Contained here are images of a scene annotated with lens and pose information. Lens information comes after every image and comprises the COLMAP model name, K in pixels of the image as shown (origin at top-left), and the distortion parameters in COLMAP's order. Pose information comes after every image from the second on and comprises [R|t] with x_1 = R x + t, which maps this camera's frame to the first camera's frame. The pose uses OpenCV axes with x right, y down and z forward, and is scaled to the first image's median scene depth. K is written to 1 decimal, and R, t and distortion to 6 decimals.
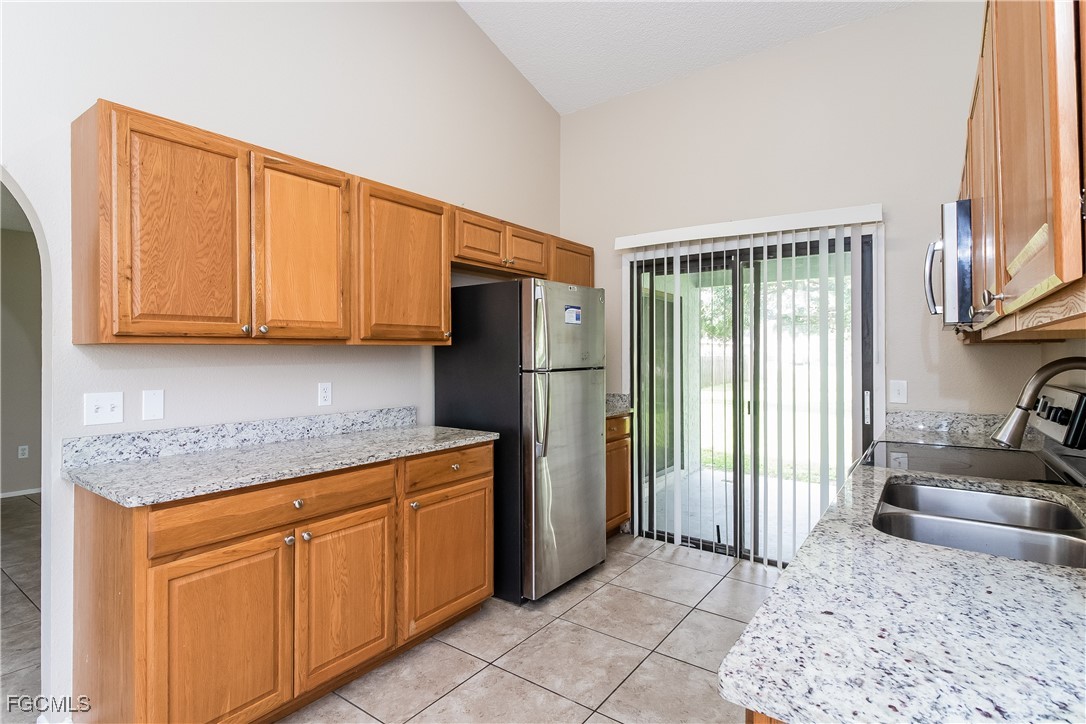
lens RADIAL K [[549.1, 0, 541.1], [0, 549.1, 350.4], [0, 0, 1]] dist [0.001591, -0.000840]
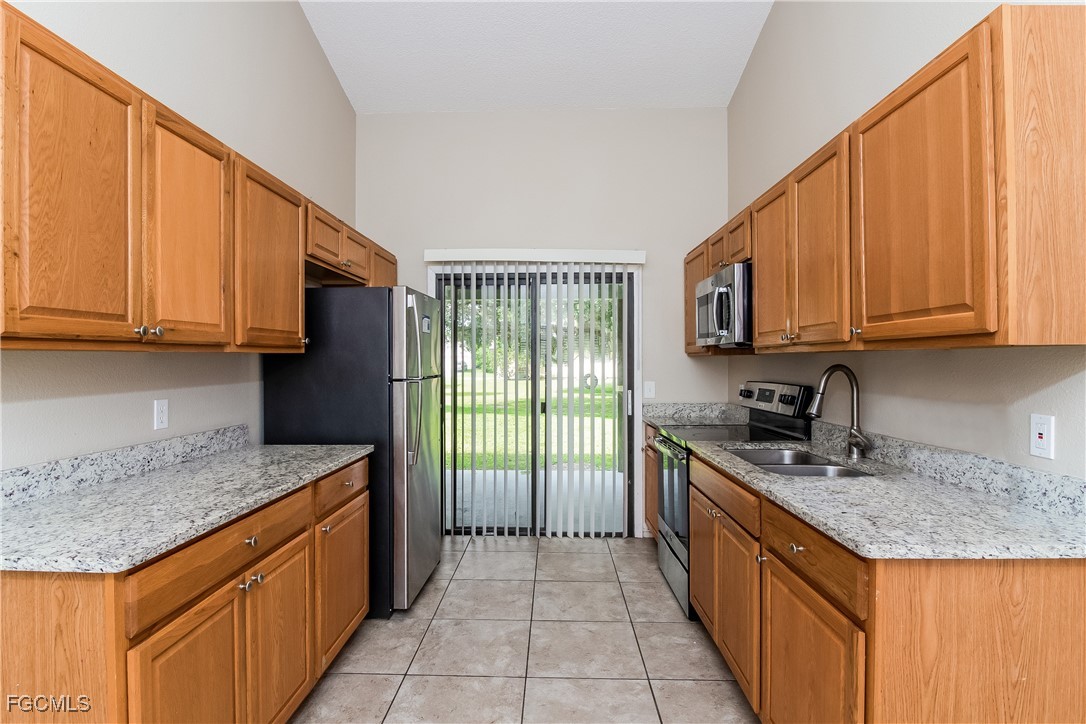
lens RADIAL K [[548.8, 0, 543.0], [0, 548.8, 362.0], [0, 0, 1]] dist [0.000052, -0.014949]
pose [[0.818362, -0.000663, 0.574703, -0.453254], [-0.002917, 0.999982, 0.005308, -0.001205], [-0.574696, -0.006020, 0.818345, 0.049639]]
